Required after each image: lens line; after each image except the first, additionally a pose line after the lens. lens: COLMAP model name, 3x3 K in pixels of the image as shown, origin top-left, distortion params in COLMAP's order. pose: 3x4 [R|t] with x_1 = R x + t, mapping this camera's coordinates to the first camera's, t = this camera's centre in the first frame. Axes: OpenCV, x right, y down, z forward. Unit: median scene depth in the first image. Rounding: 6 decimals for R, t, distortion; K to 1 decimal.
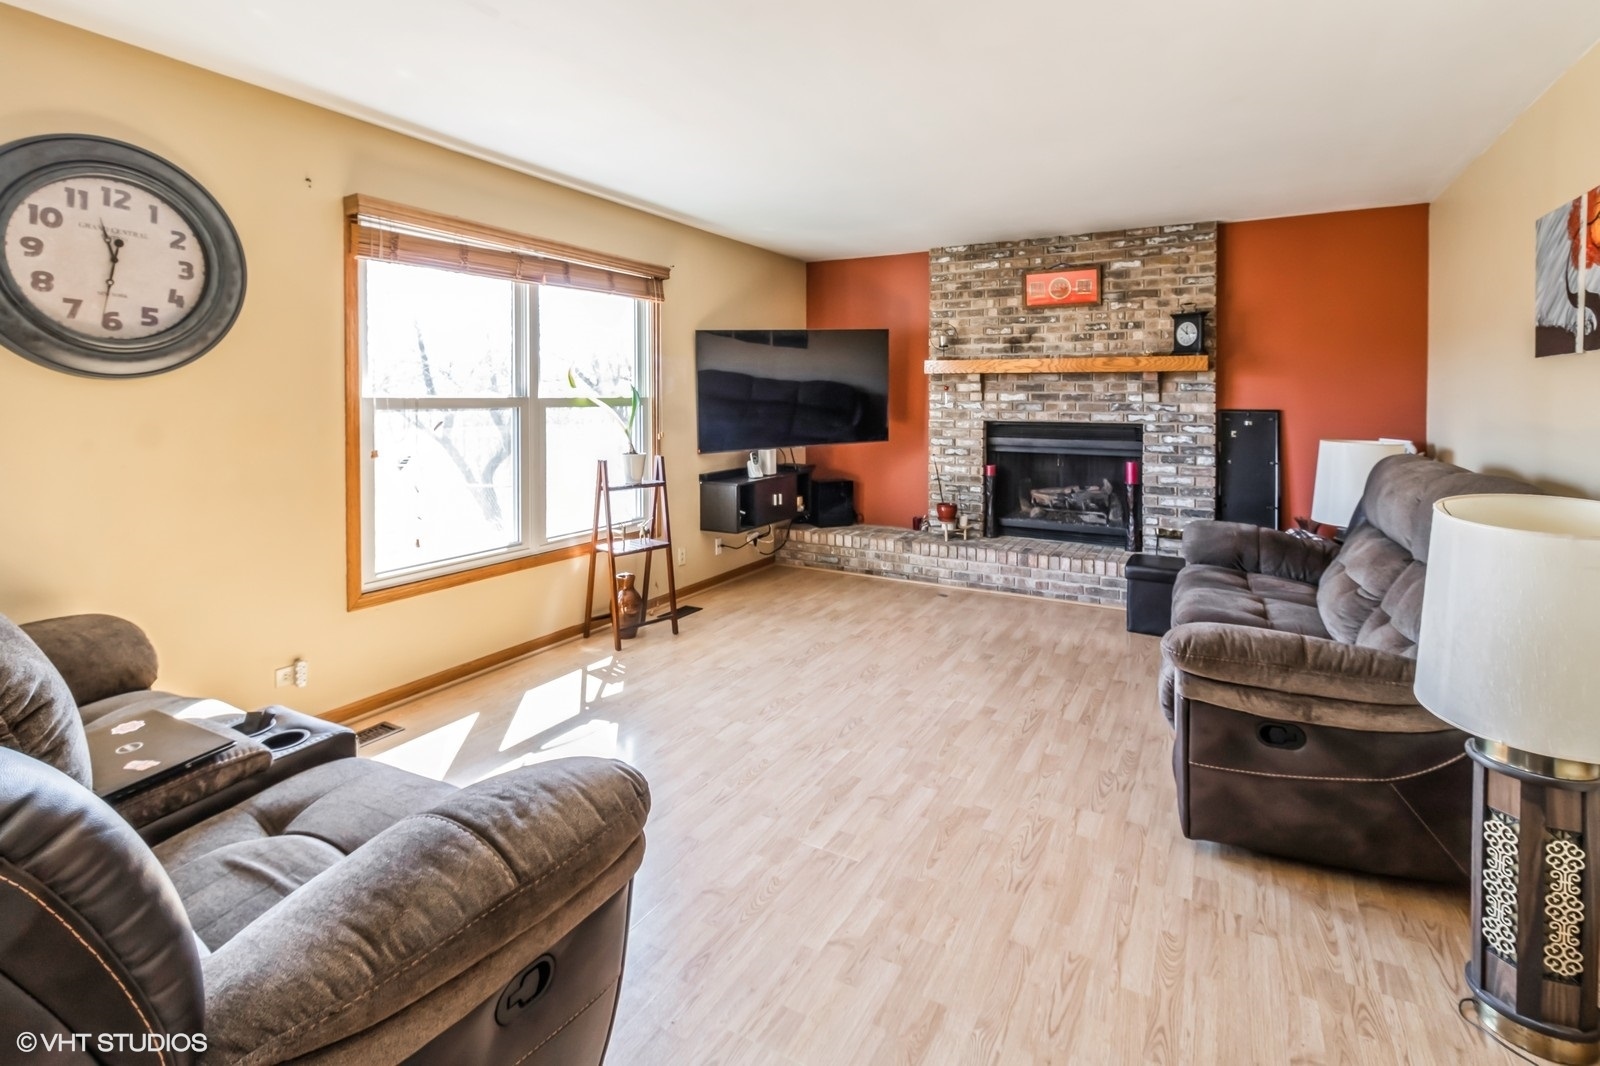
lens RADIAL K [[746.0, 0, 807.6], [0, 746.0, 401.1], [0, 0, 1]] dist [-0.000777, -0.000721]
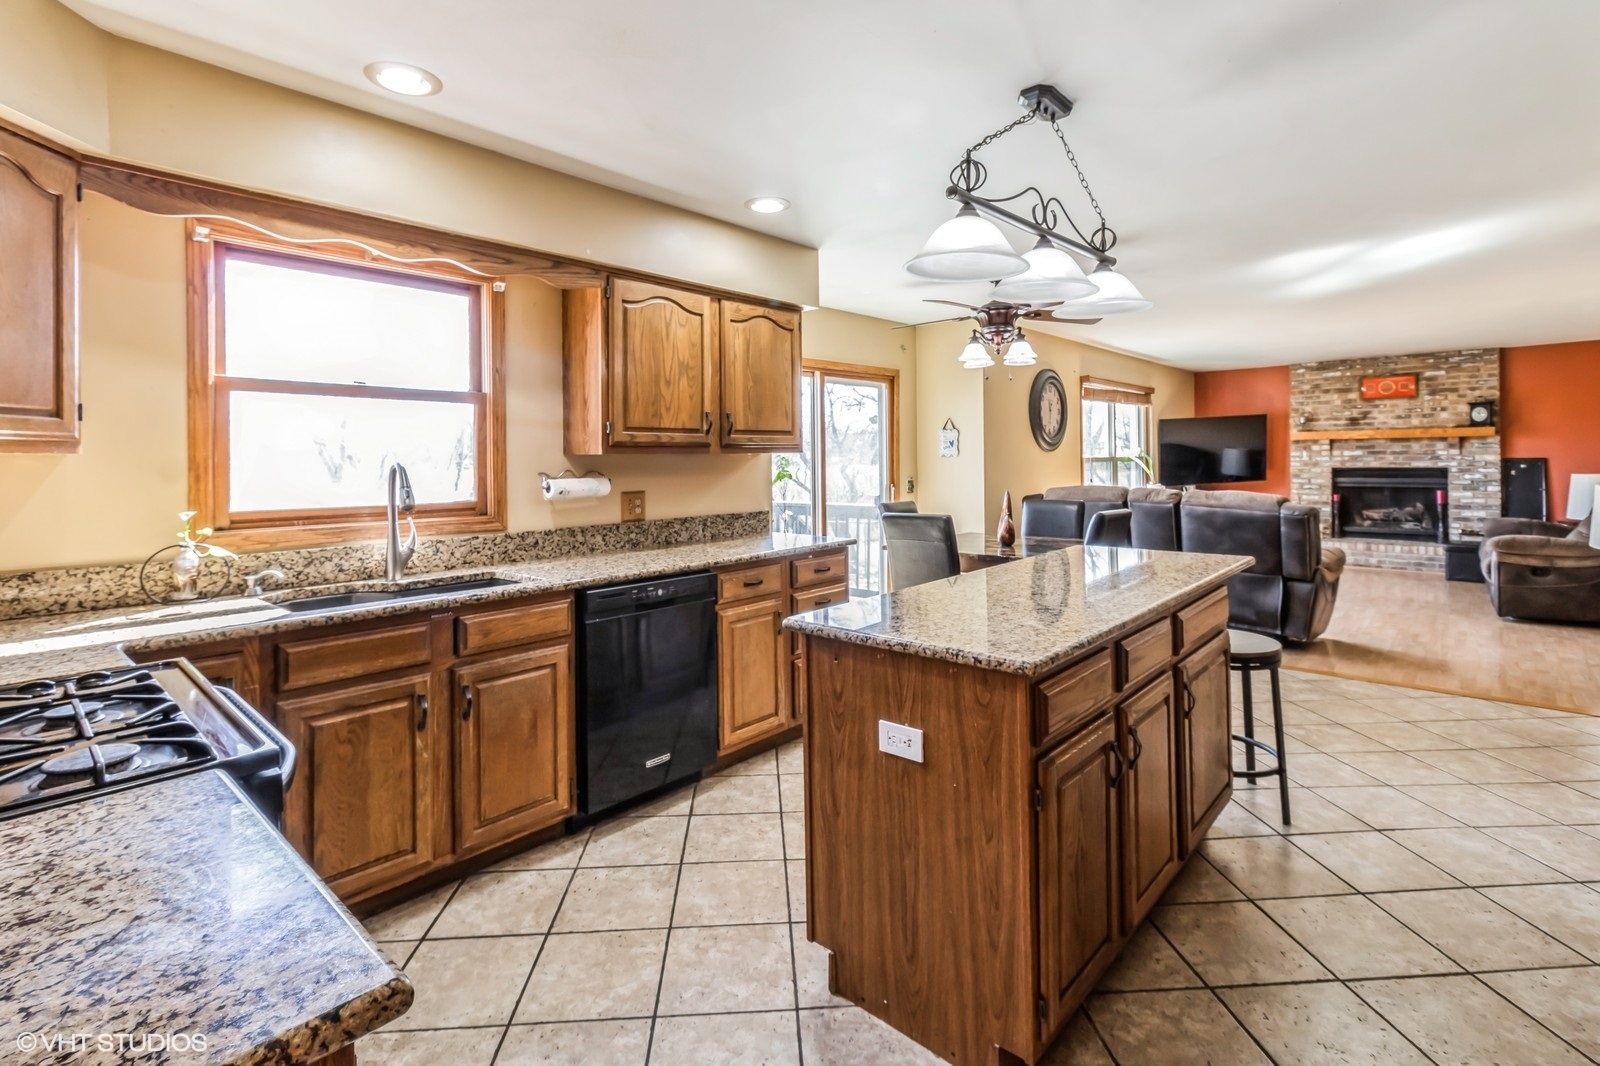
lens RADIAL K [[746.0, 0, 792.3], [0, 746.0, 462.4], [0, 0, 1]] dist [-0.000777, -0.000721]
pose [[0.971158, -0.013849, -0.238035, -0.576727], [0.013660, 0.999904, -0.002445, 0.002577], [0.238046, -0.000877, 0.971254, -0.967356]]
